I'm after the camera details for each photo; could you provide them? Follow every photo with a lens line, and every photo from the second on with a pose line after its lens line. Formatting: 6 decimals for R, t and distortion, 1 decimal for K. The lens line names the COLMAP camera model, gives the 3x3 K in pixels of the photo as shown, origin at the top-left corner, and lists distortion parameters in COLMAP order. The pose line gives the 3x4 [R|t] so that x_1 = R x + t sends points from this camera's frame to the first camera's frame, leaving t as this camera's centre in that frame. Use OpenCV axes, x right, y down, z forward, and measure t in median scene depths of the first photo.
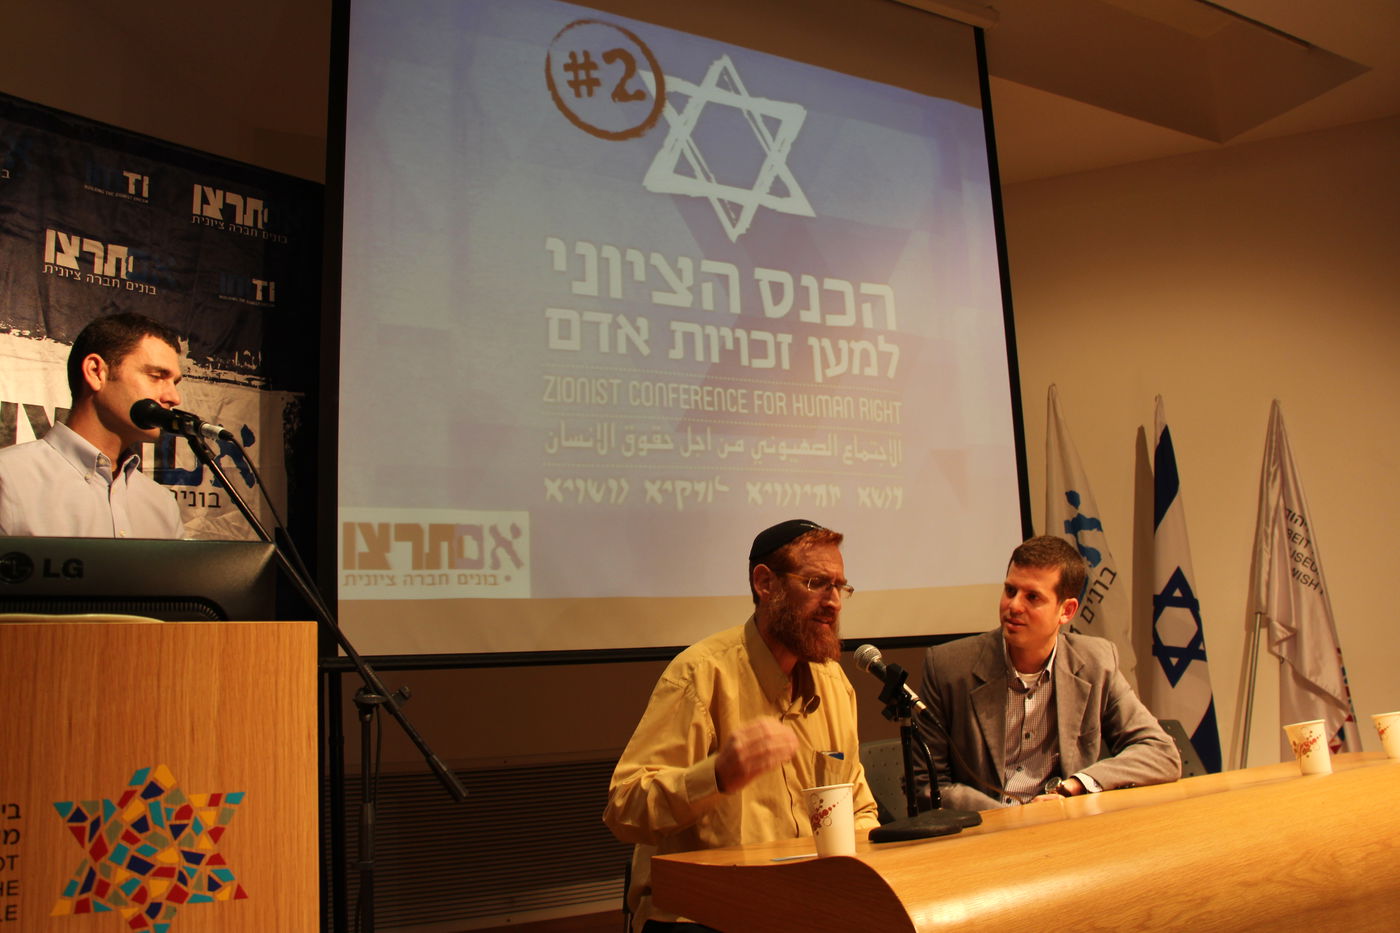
lens RADIAL K [[1142.9, 0, 681.9], [0, 1142.9, 480.4], [0, 0, 1]] dist [-0.186822, 0.157091]
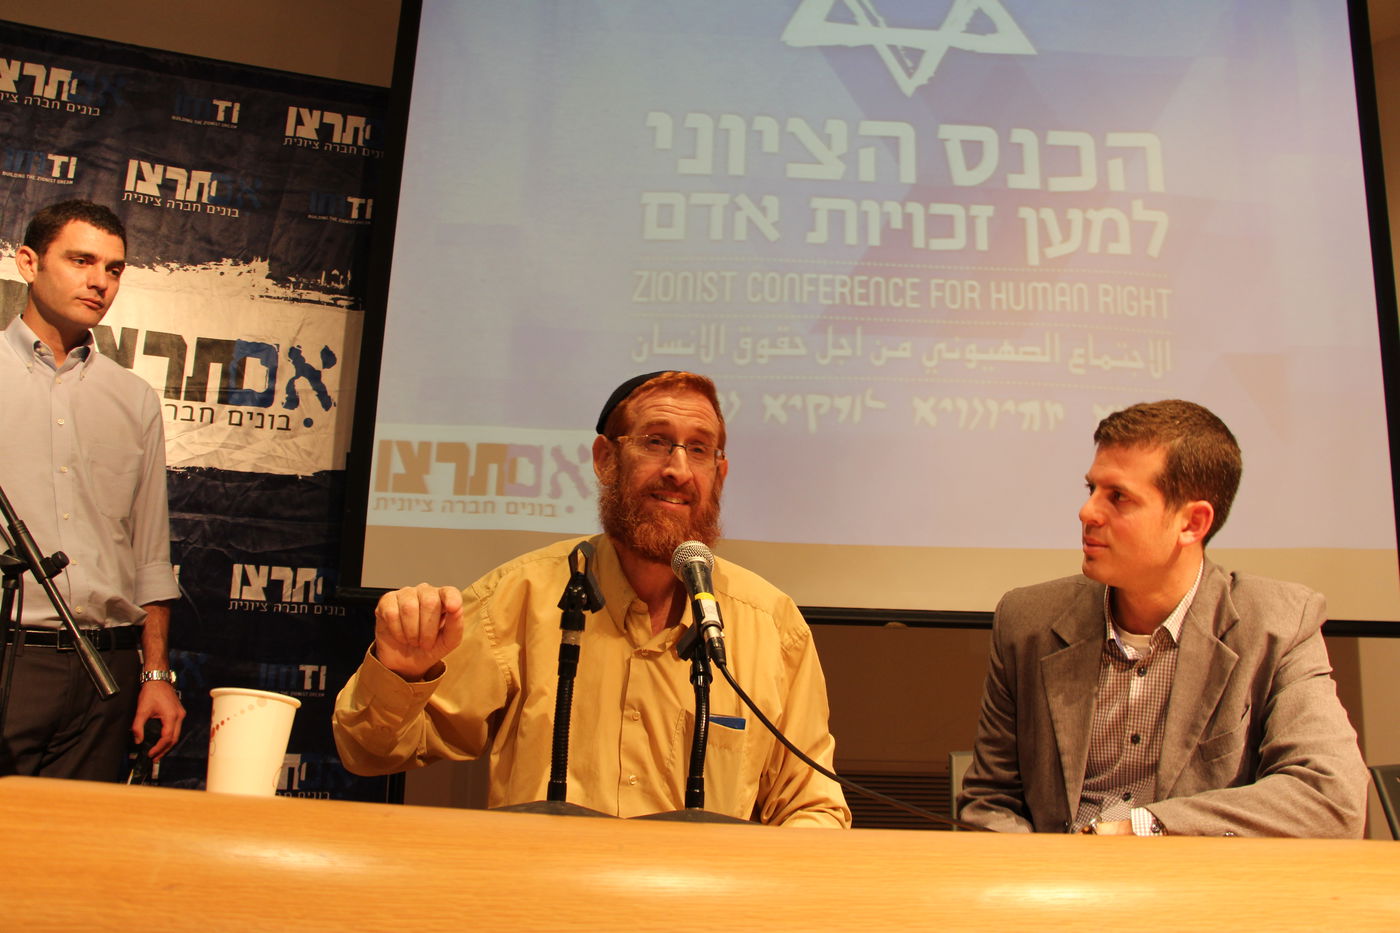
lens RADIAL K [[1142.9, 0, 678.3], [0, 1142.9, 465.2], [0, 0, 1]] dist [-0.186822, 0.157091]
pose [[0.871137, -0.020932, -0.490593, 0.294284], [-0.002613, 0.998879, -0.047258, 0.084308], [0.491032, 0.042450, 0.870106, 0.283349]]
